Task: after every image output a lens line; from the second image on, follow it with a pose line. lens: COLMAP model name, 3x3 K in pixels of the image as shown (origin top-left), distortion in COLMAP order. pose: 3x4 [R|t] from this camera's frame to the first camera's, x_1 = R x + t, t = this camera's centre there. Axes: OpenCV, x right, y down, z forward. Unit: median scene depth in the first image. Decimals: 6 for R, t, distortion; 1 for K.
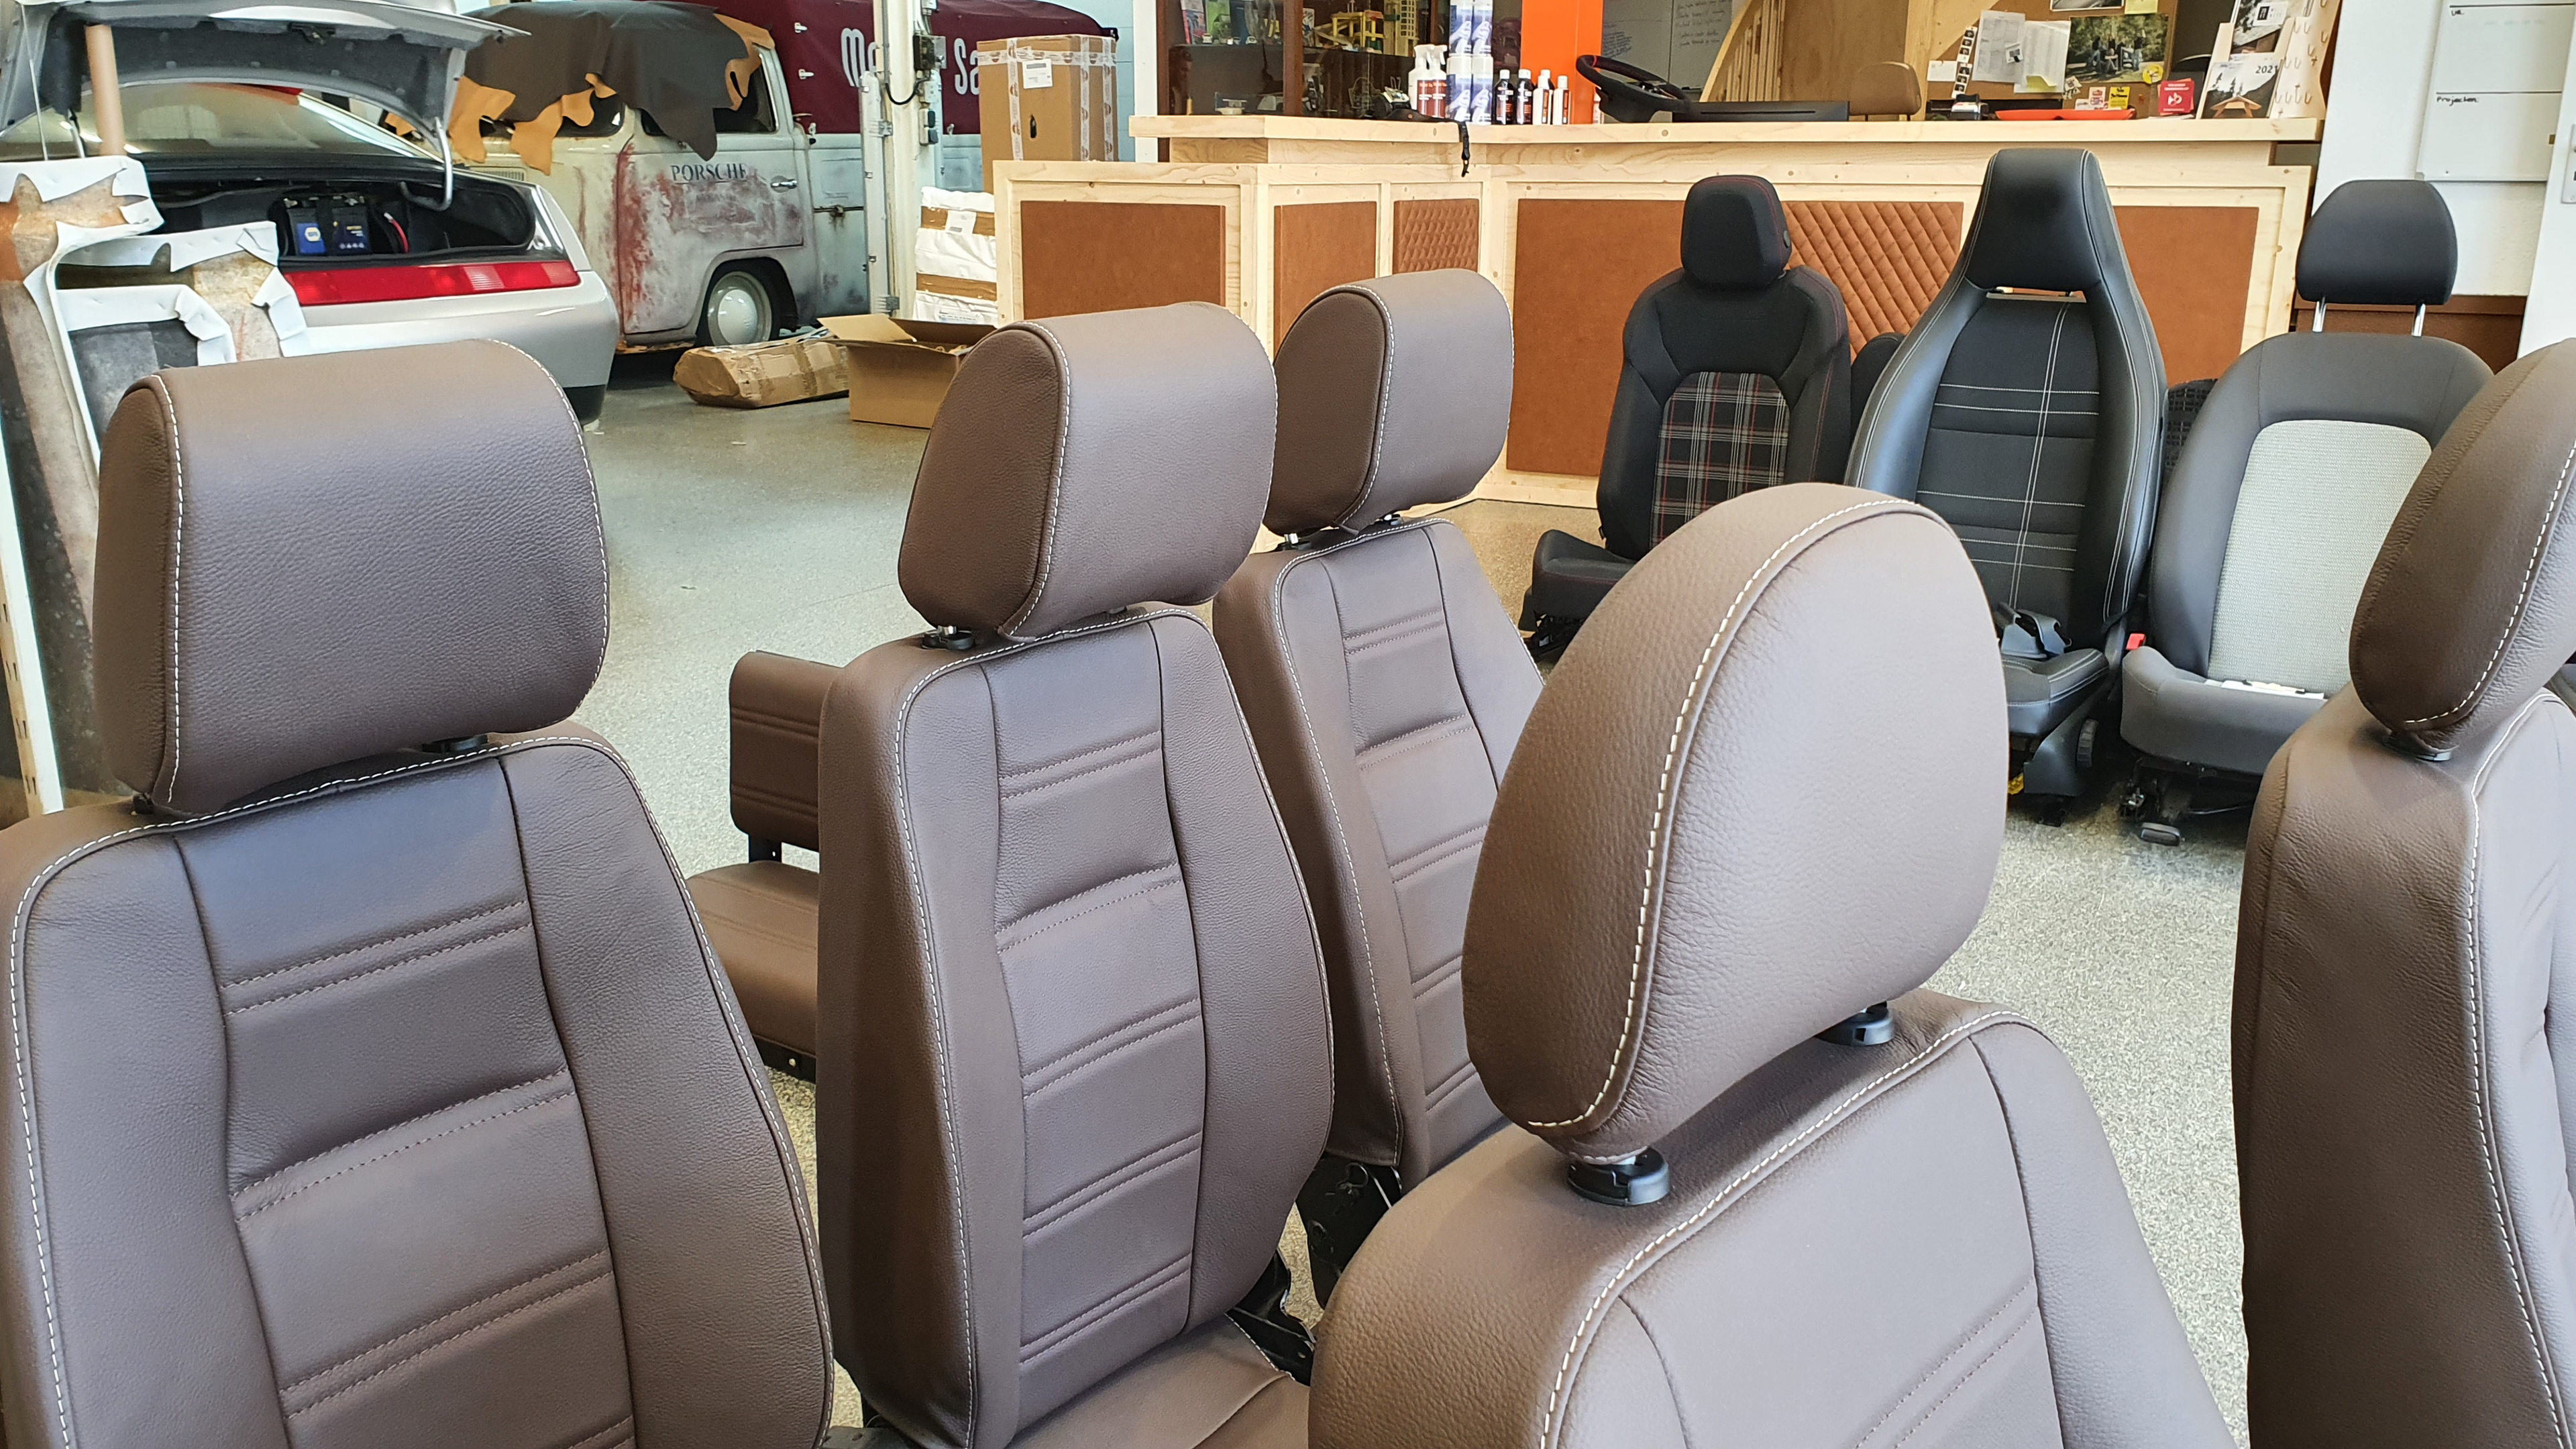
lens RADIAL K [[2044.1, 0, 1288.0], [0, 2044.1, 724.5], [0, 0, 1]] dist [0.008059, 0.007803]
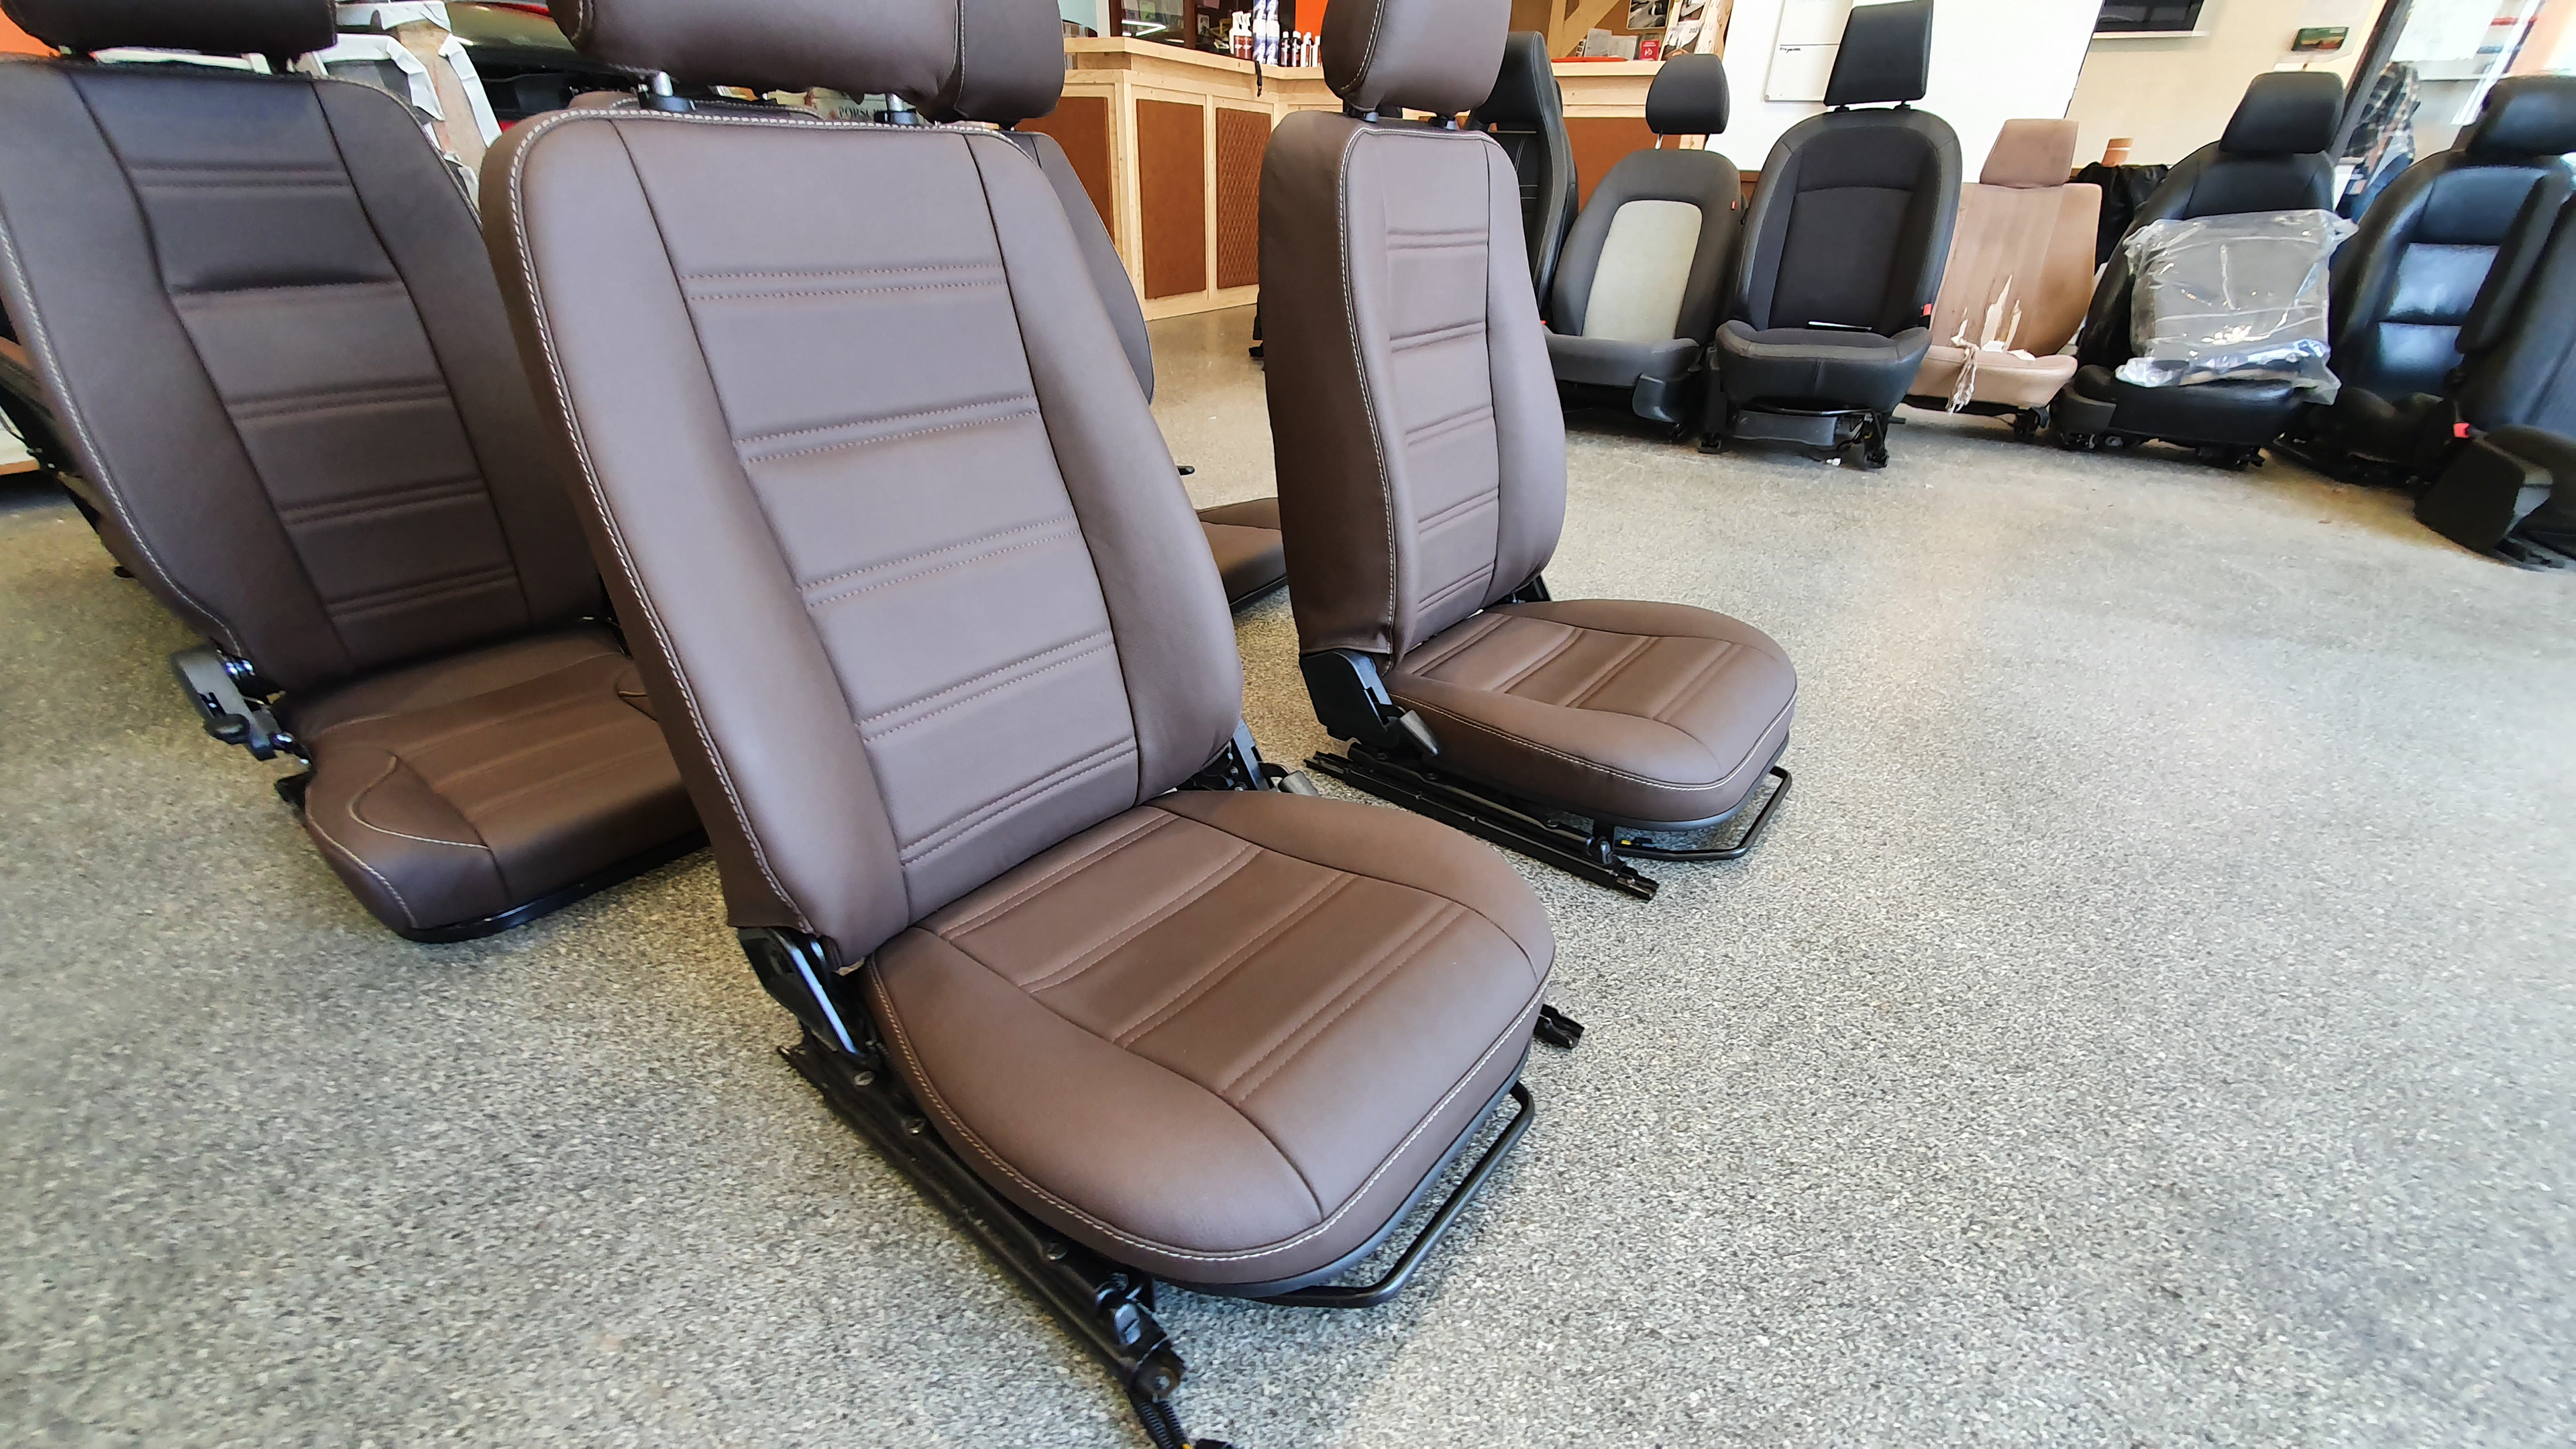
lens RADIAL K [[1053.2, 0, 1306.2], [0, 1053.2, 757.4], [0, 0, 1]] dist [0.005486, -0.000131]
pose [[0.999012, 0.004282, 0.044231, 0.121740], [-0.014621, 0.971597, 0.236188, 0.095557], [-0.041963, -0.236601, 0.970700, -0.026860]]
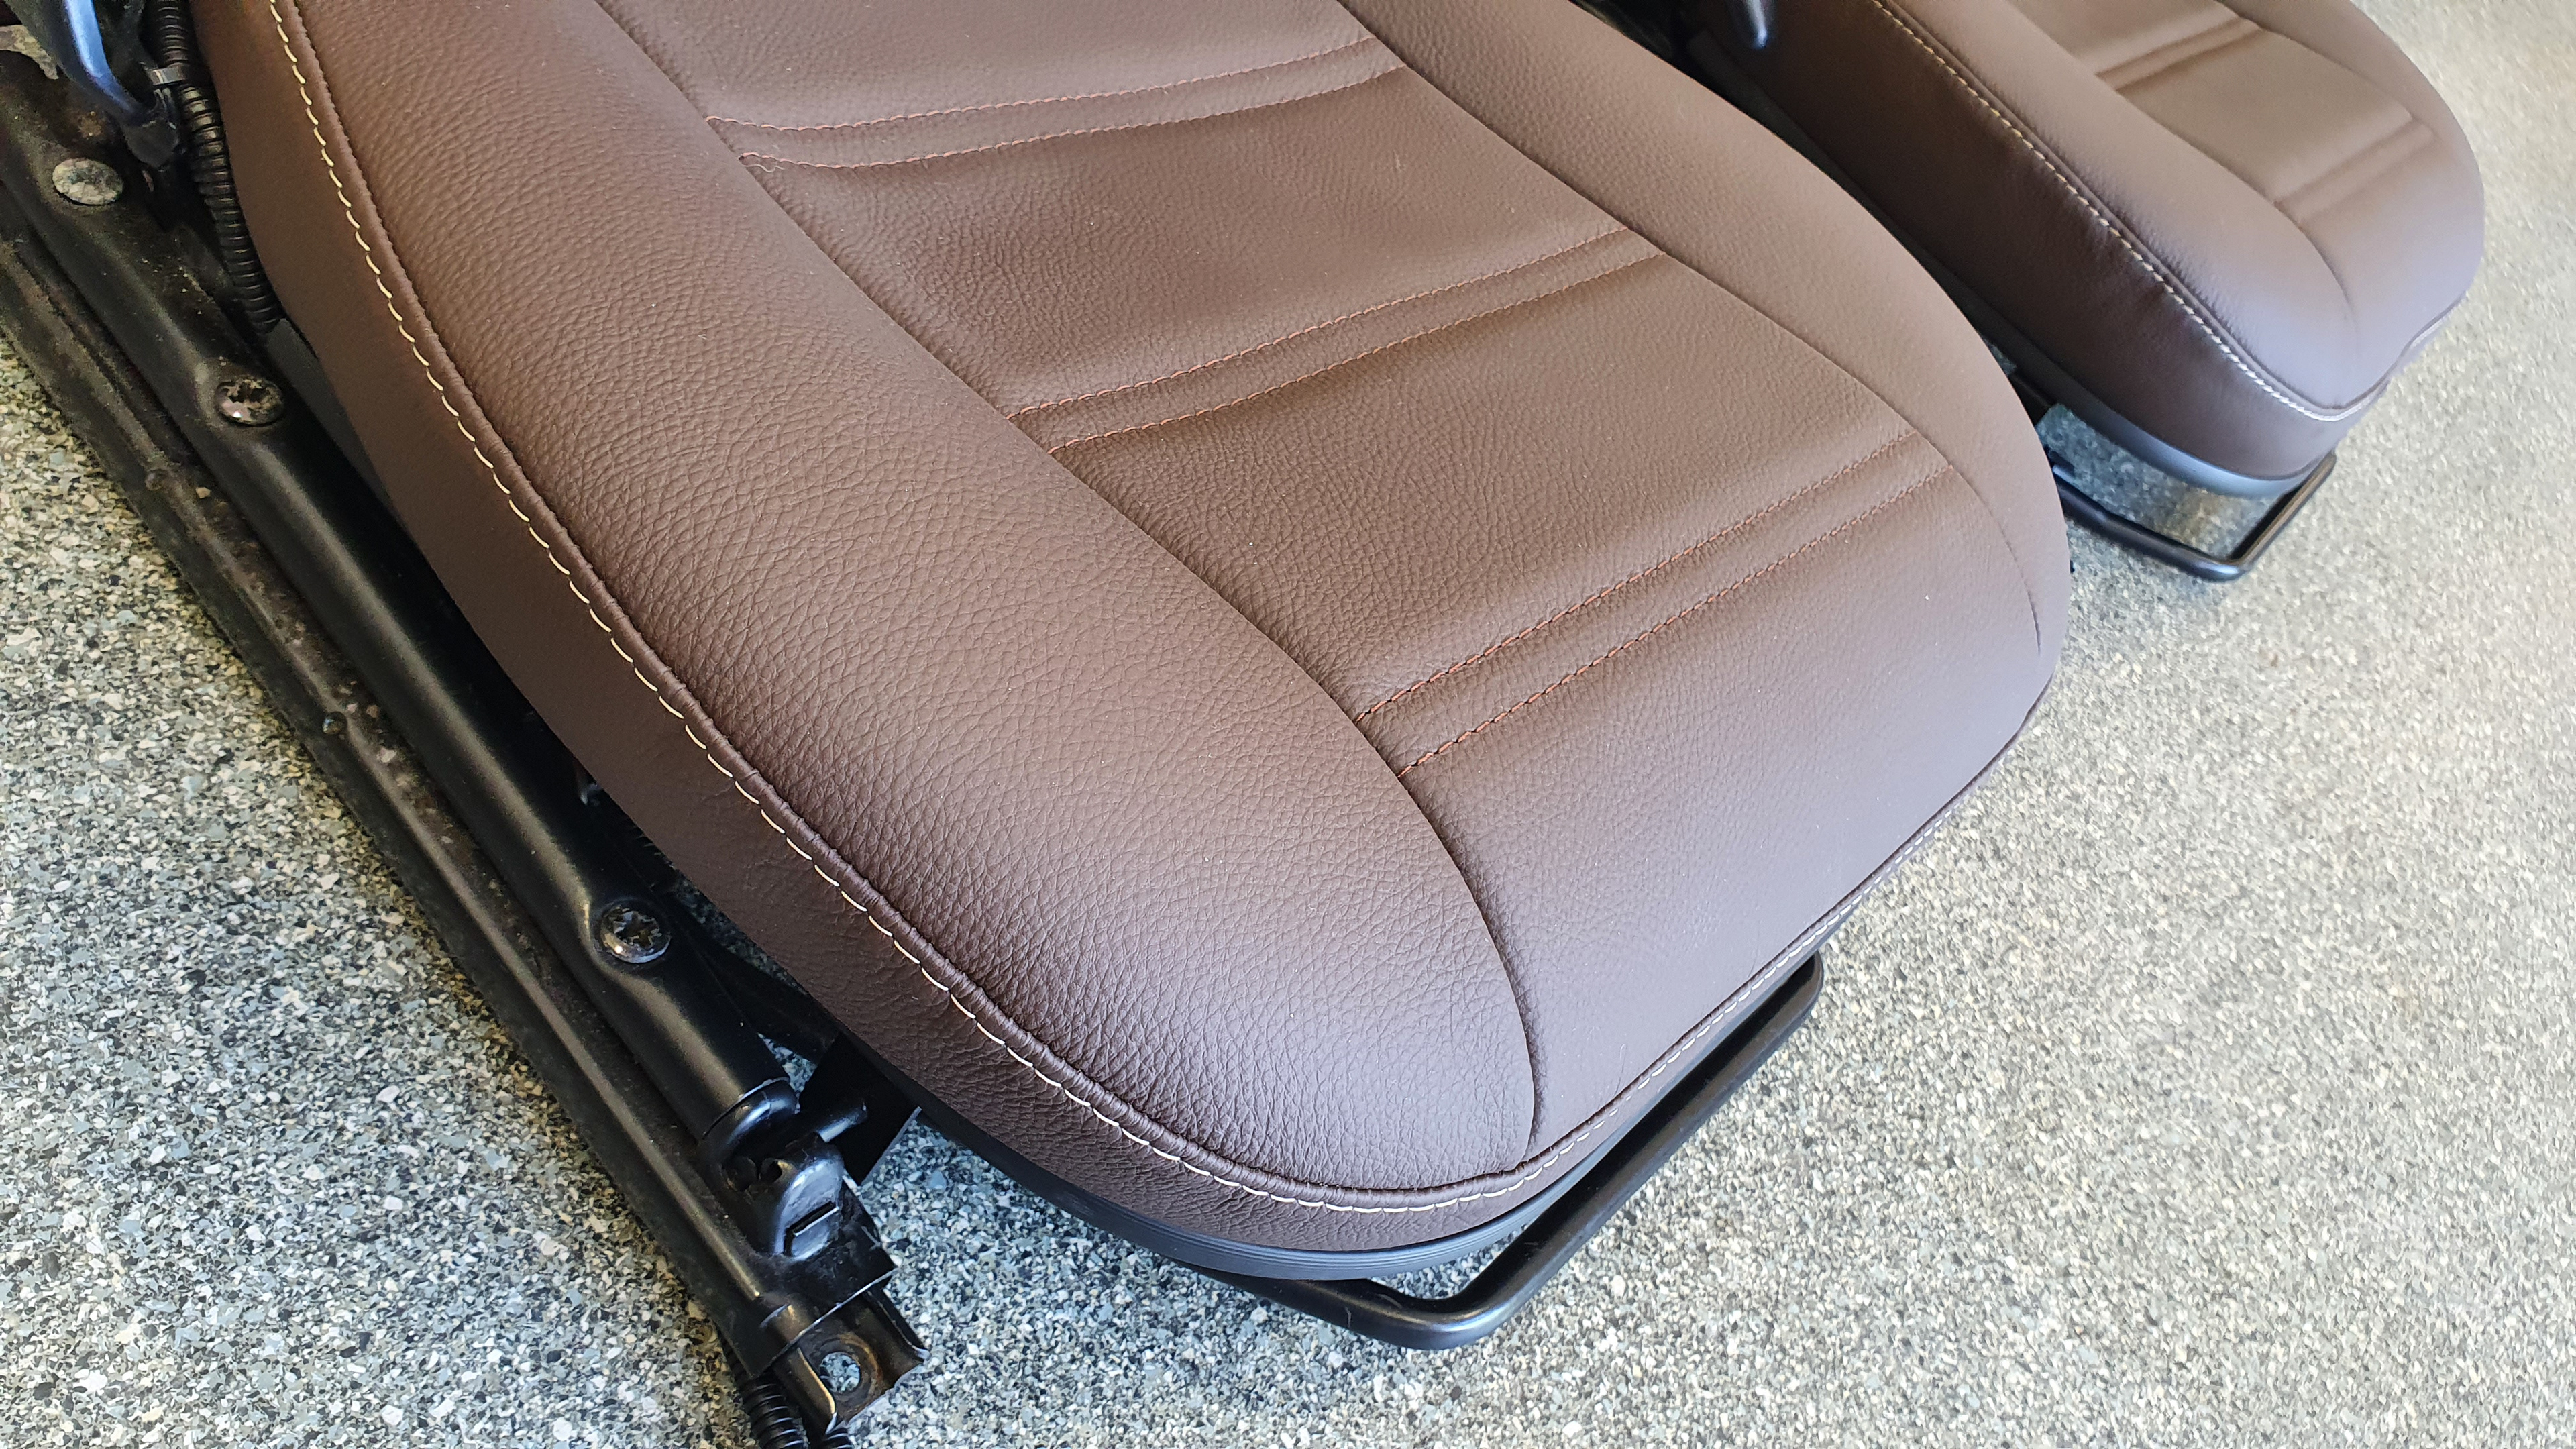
lens RADIAL K [[2093.5, 0, 1288.0], [0, 2093.5, 724.5], [0, 0, 1]] dist [-0.052110, 0.087718]
pose [[0.878939, 0.351080, 0.322813, 0.082930], [-0.469592, 0.755347, 0.457093, 0.136877], [-0.083360, -0.553348, 0.828769, 0.030183]]
